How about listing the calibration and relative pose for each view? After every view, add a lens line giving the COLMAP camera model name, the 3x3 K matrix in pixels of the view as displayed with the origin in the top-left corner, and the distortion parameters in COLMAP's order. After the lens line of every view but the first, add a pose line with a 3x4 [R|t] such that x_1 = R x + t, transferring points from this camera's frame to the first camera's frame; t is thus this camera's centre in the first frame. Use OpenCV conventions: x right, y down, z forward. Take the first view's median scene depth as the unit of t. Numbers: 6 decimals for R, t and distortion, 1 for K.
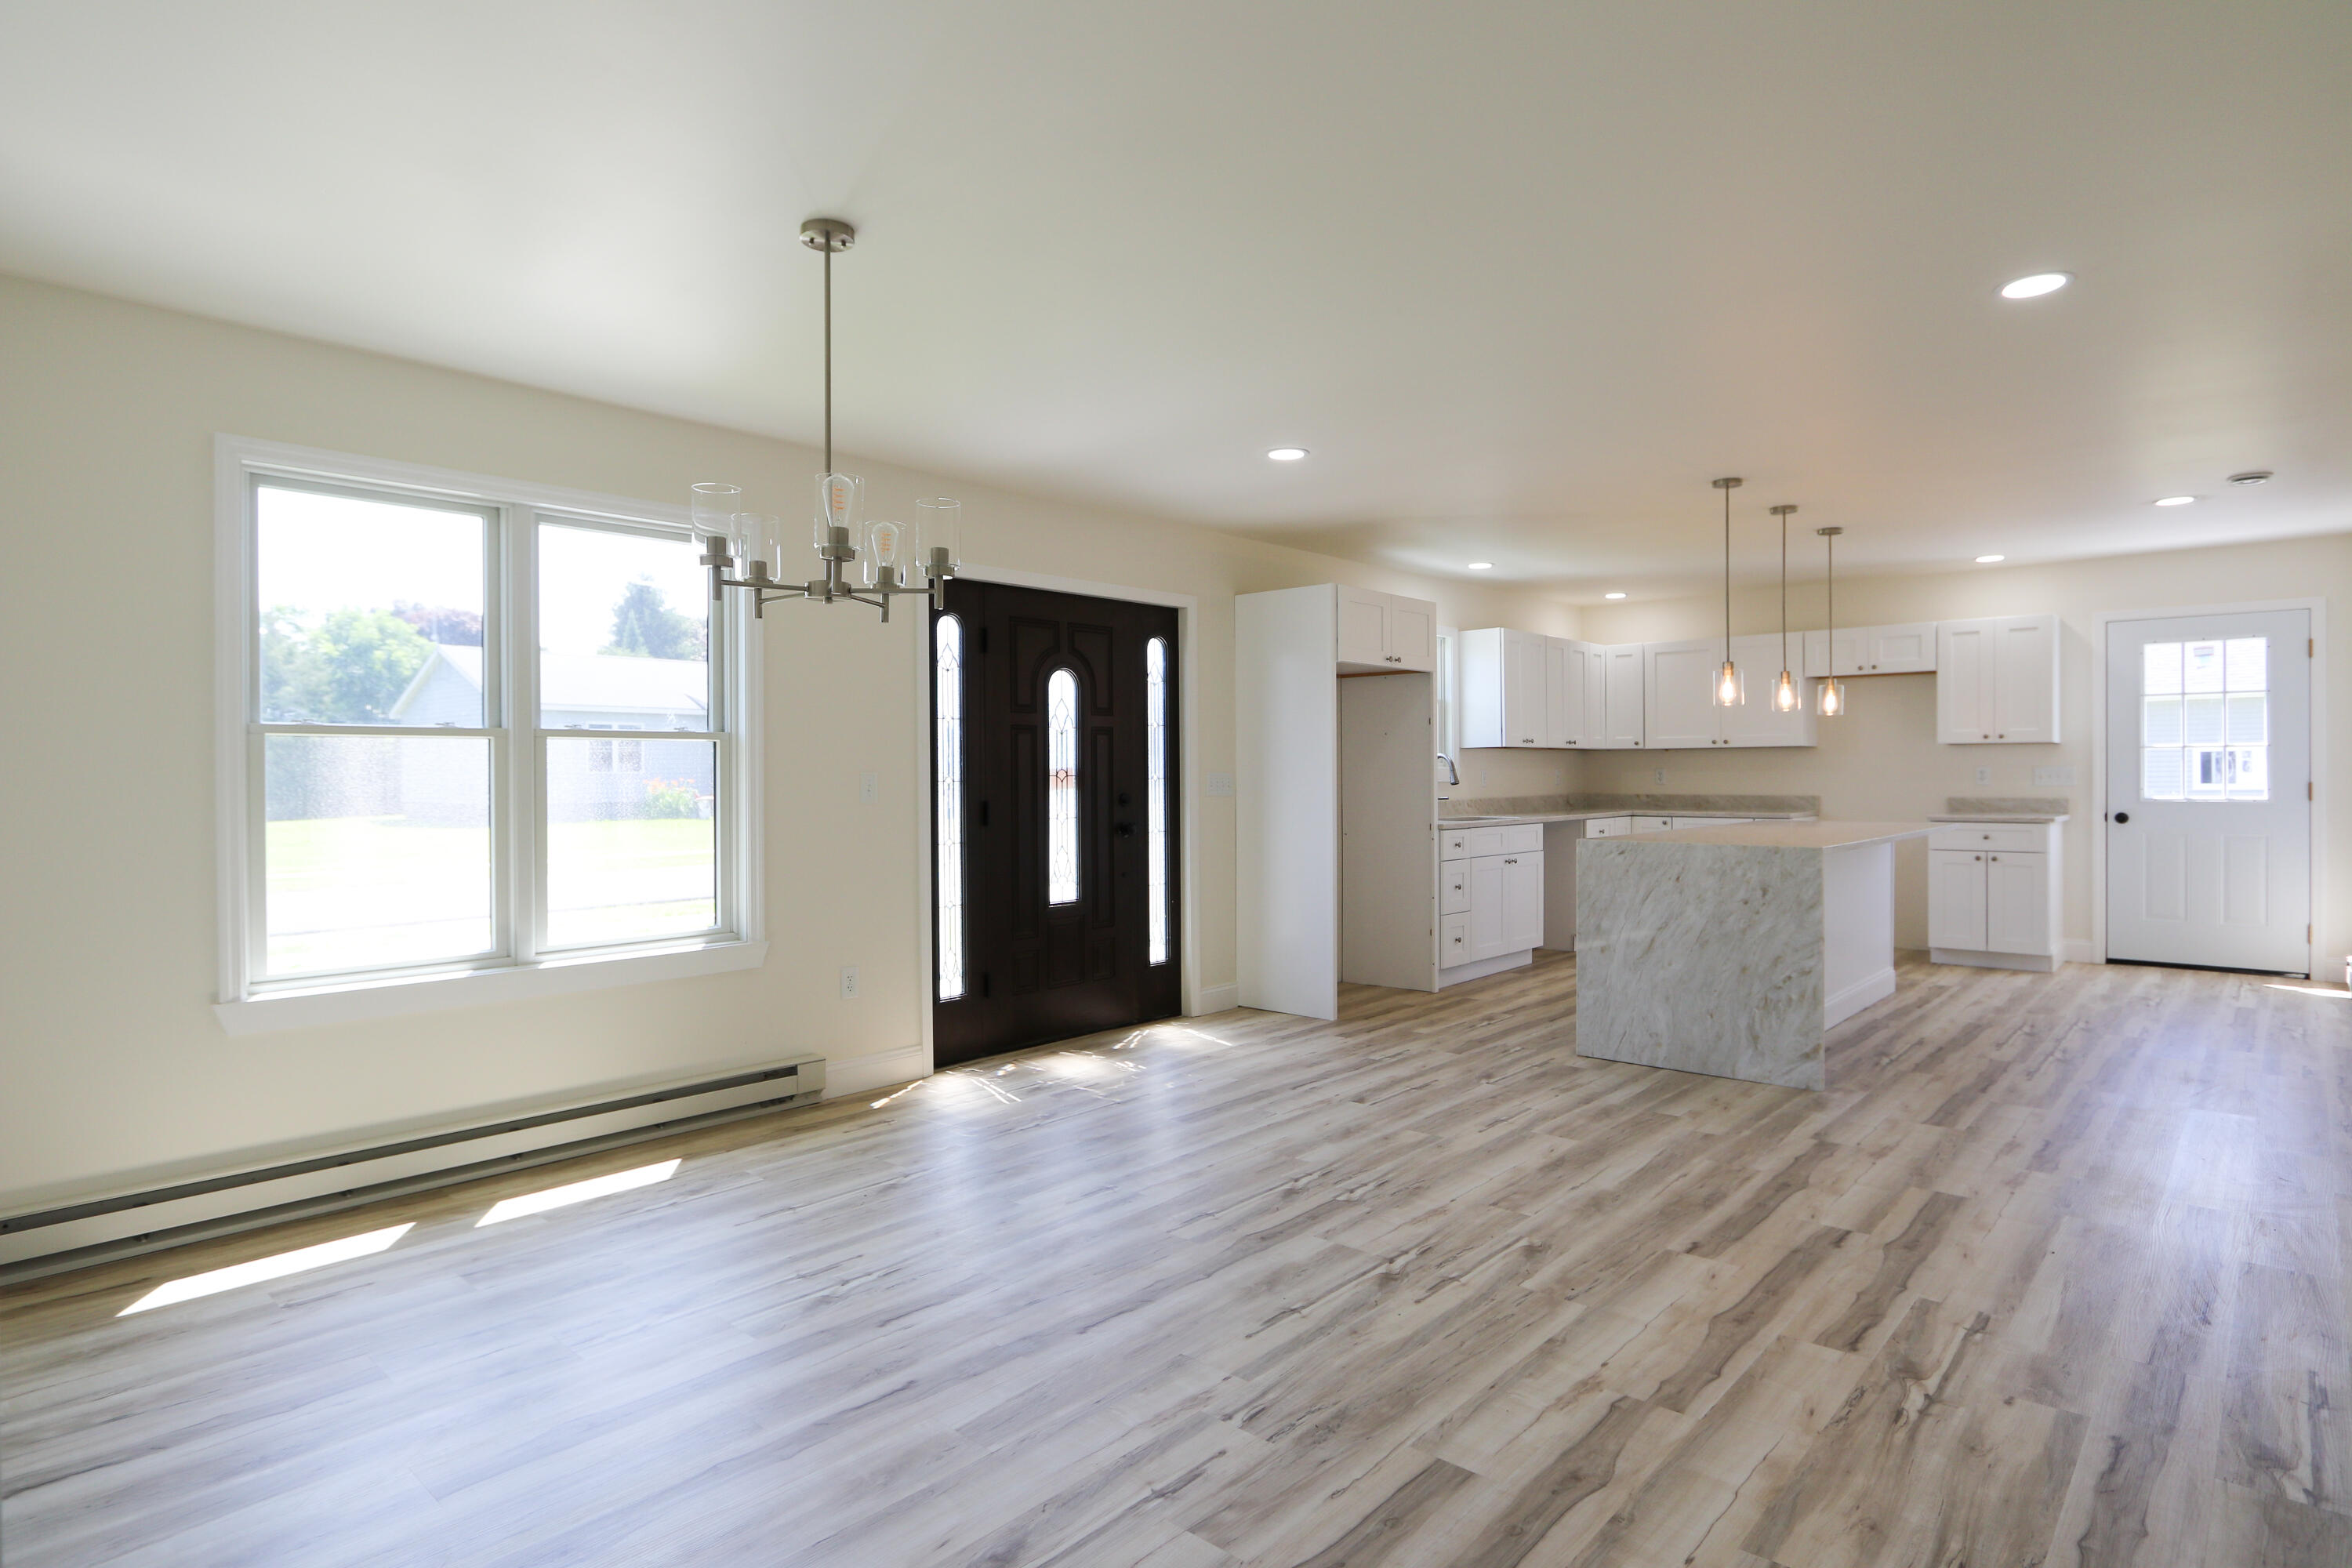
lens RADIAL K [[1254.0, 0, 1168.7], [0, 1254.0, 781.4], [0, 0, 1]] dist [-0.017587, 0.004976]
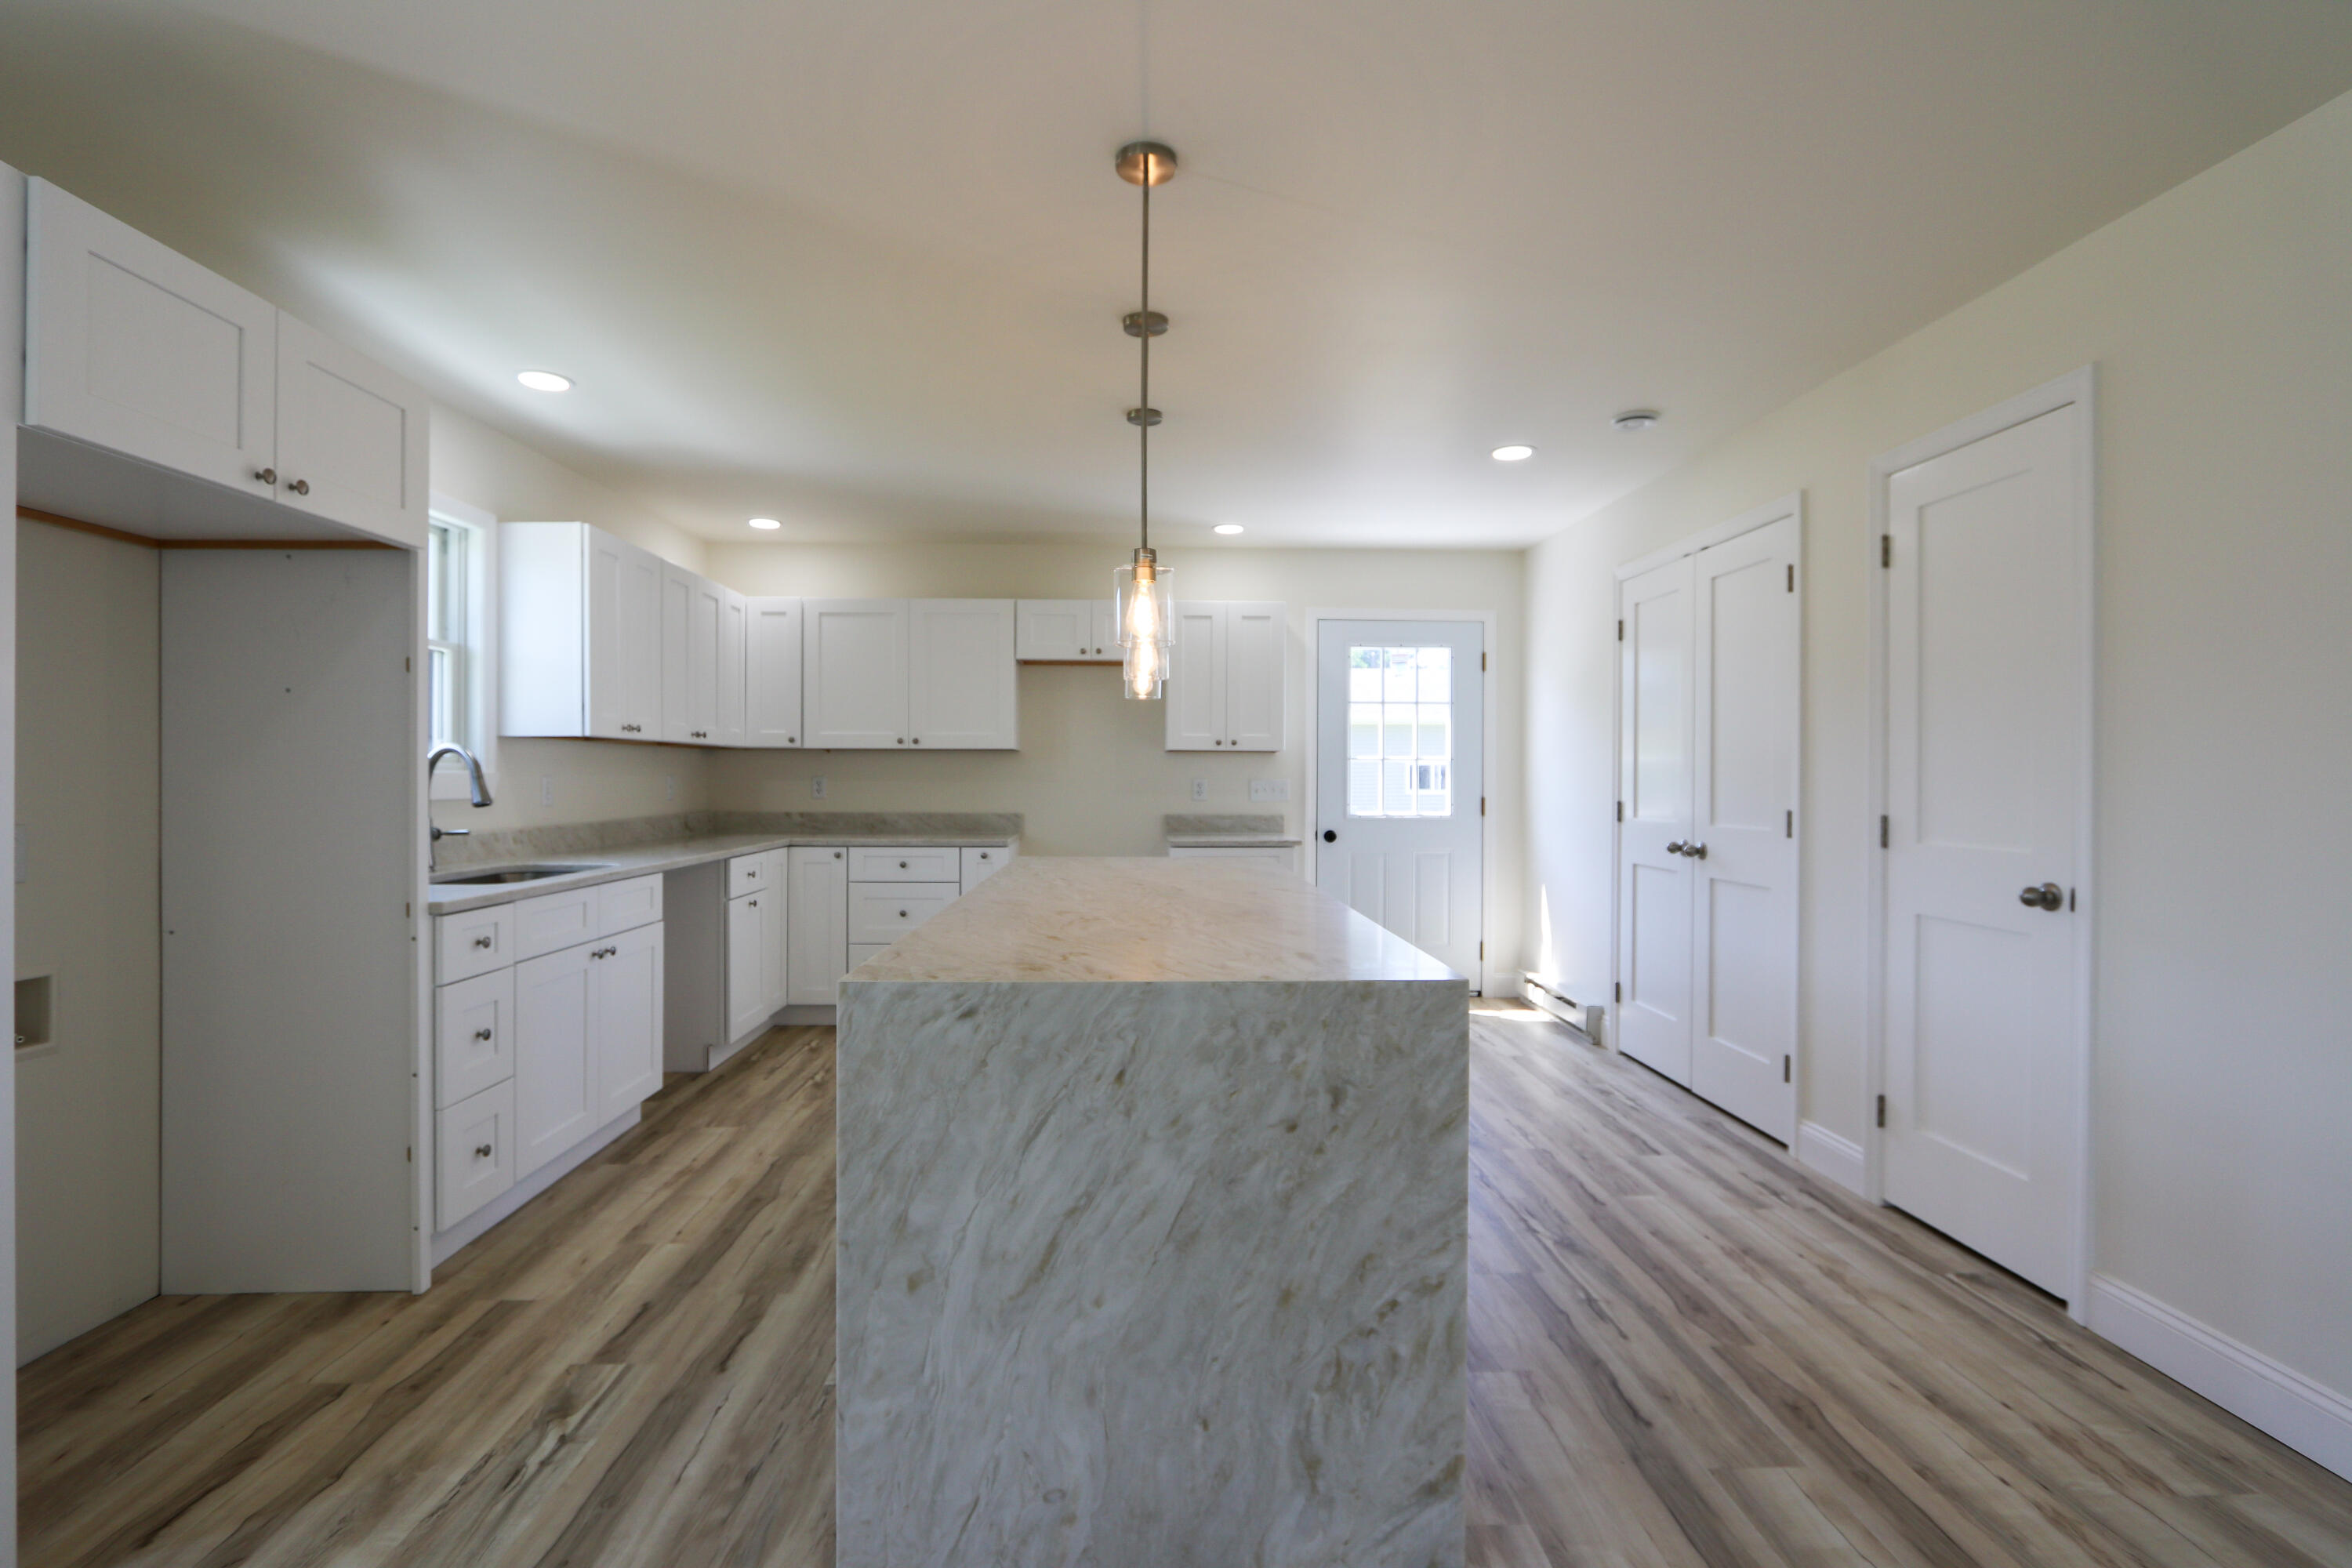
lens RADIAL K [[1082.3, 0, 1173.1], [0, 1082.3, 780.4], [0, 0, 1]] dist [-0.020426, 0.003382]
pose [[0.715329, 0.006724, 0.698755, 0.179503], [-0.003892, 0.999977, -0.005638, -0.009123], [-0.698777, 0.001314, 0.715338, 0.713181]]
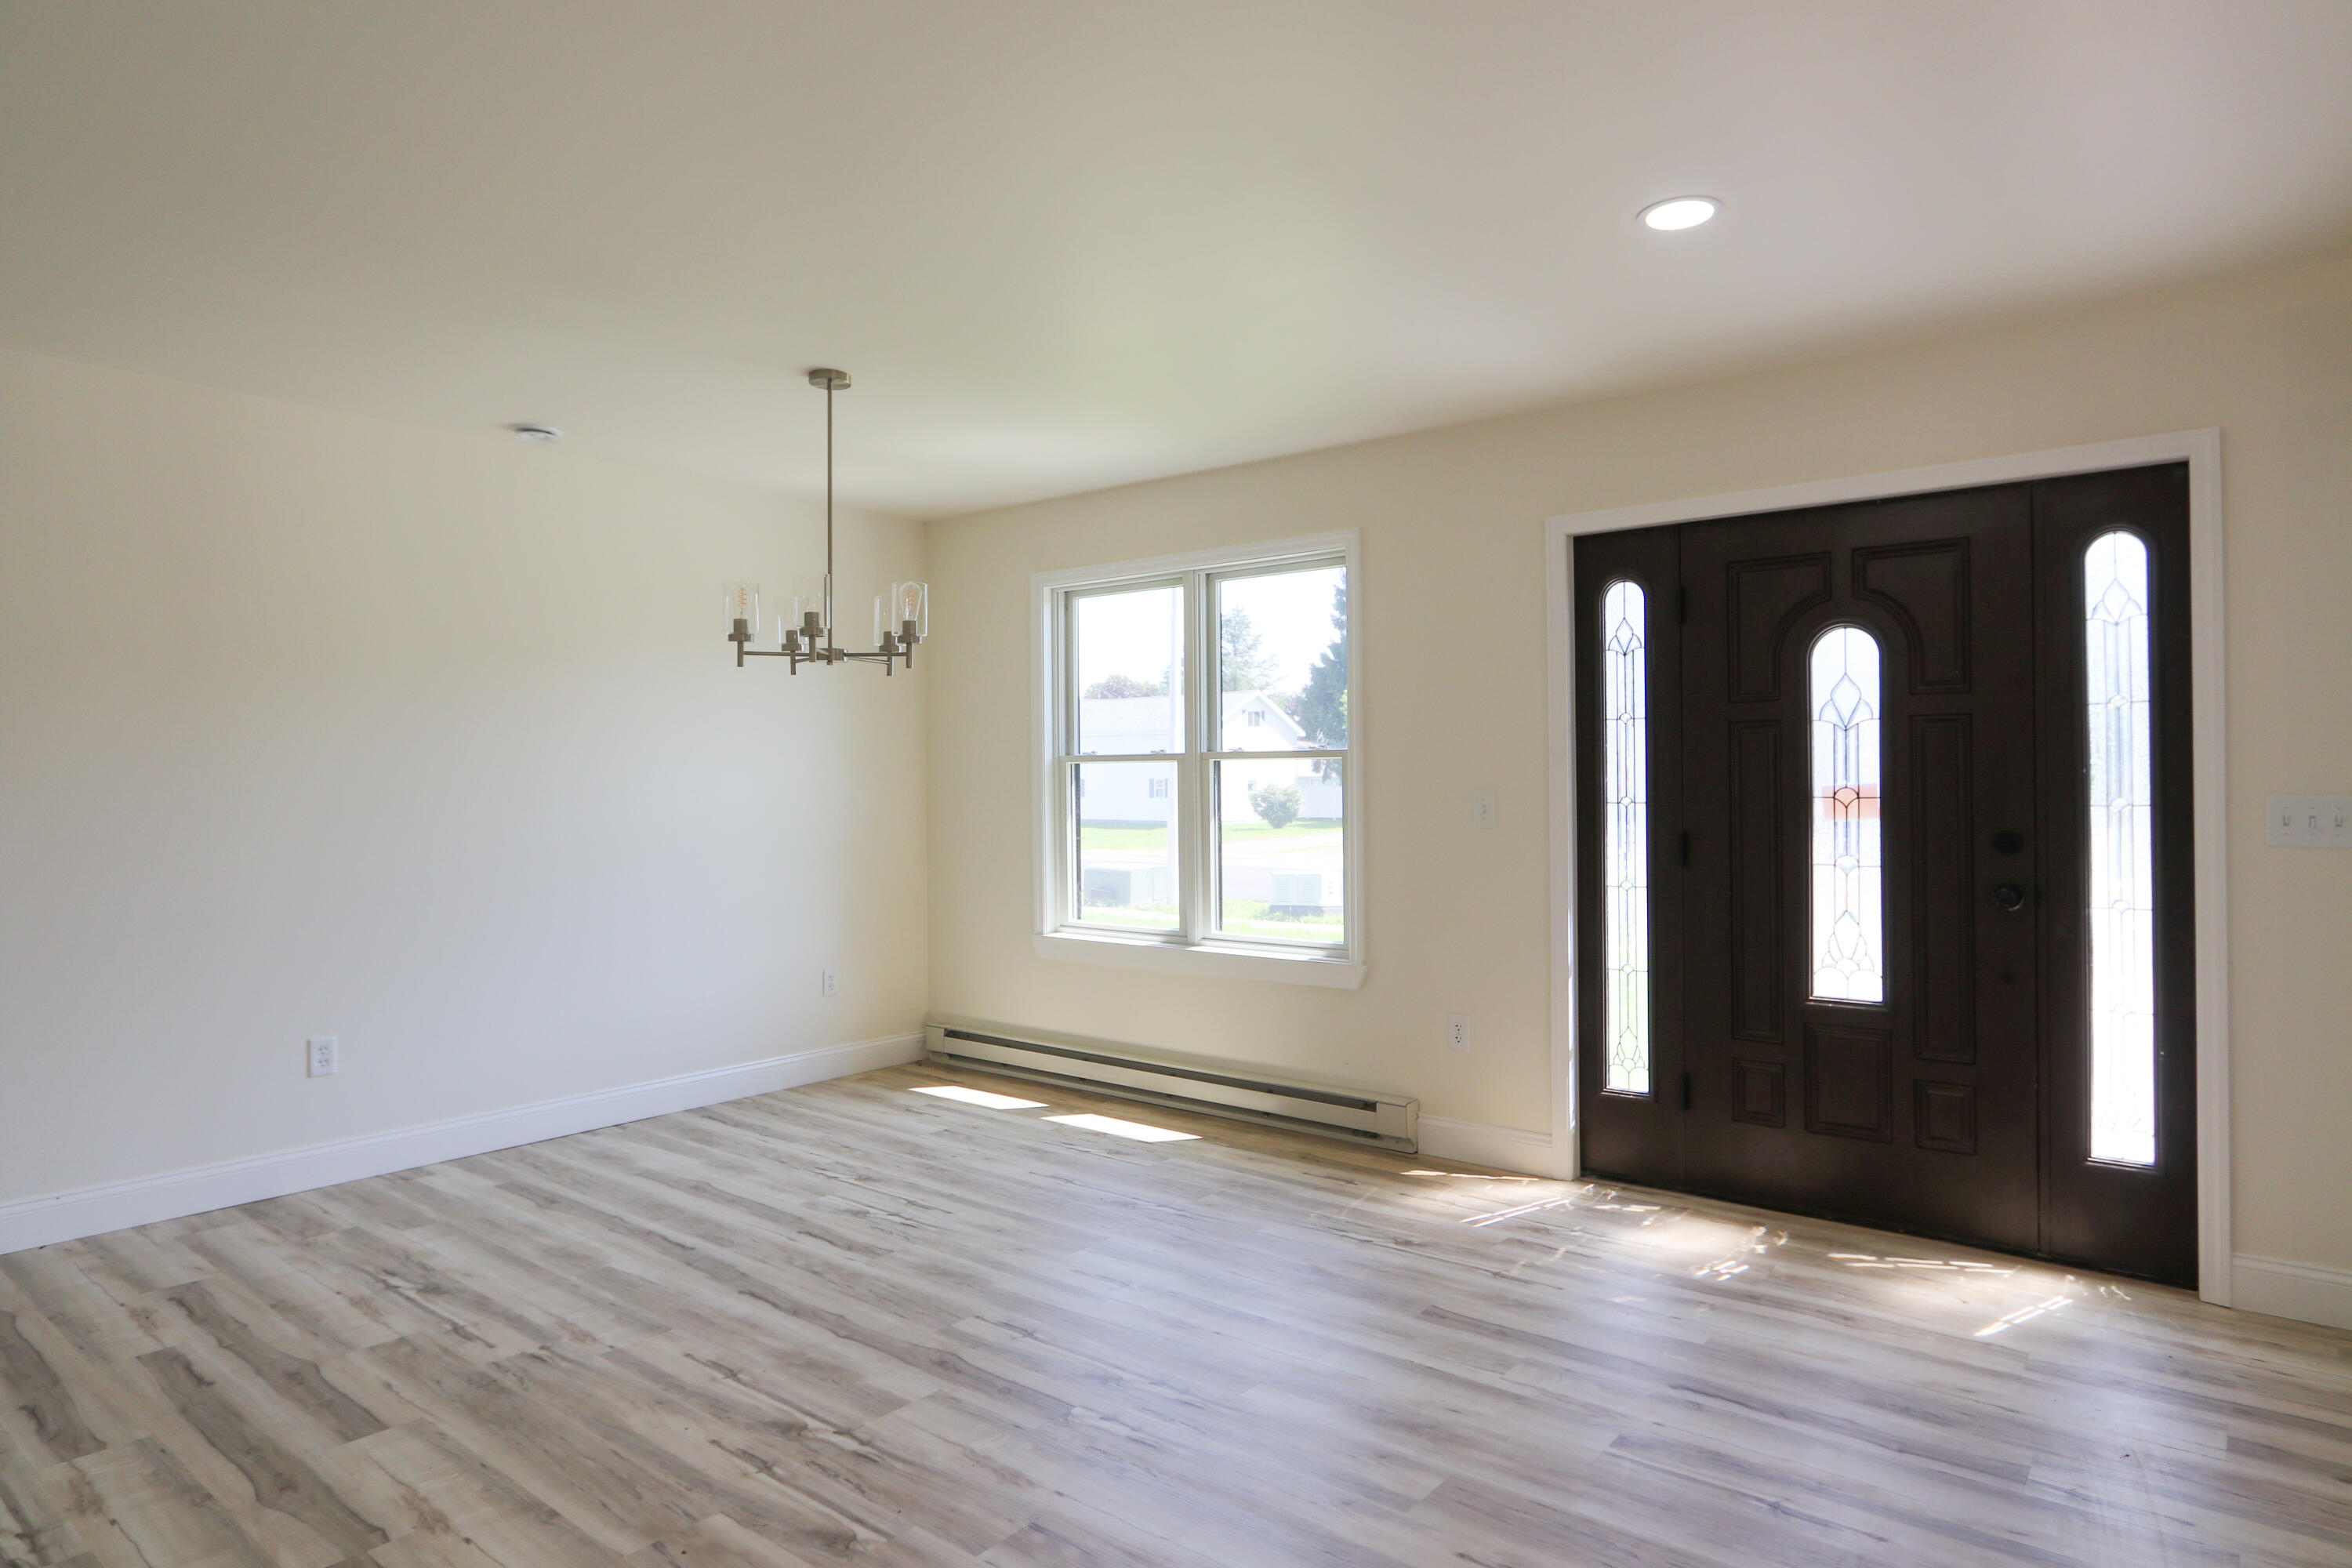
lens RADIAL K [[1329.0, 0, 1161.2], [0, 1329.0, 784.4], [0, 0, 1]] dist [-0.011220, 0.002160]
pose [[0.053199, 0.008923, -0.998544, 0.590908], [-0.002410, 0.999958, 0.008808, -0.017438], [0.998581, 0.001938, 0.053218, 0.674024]]
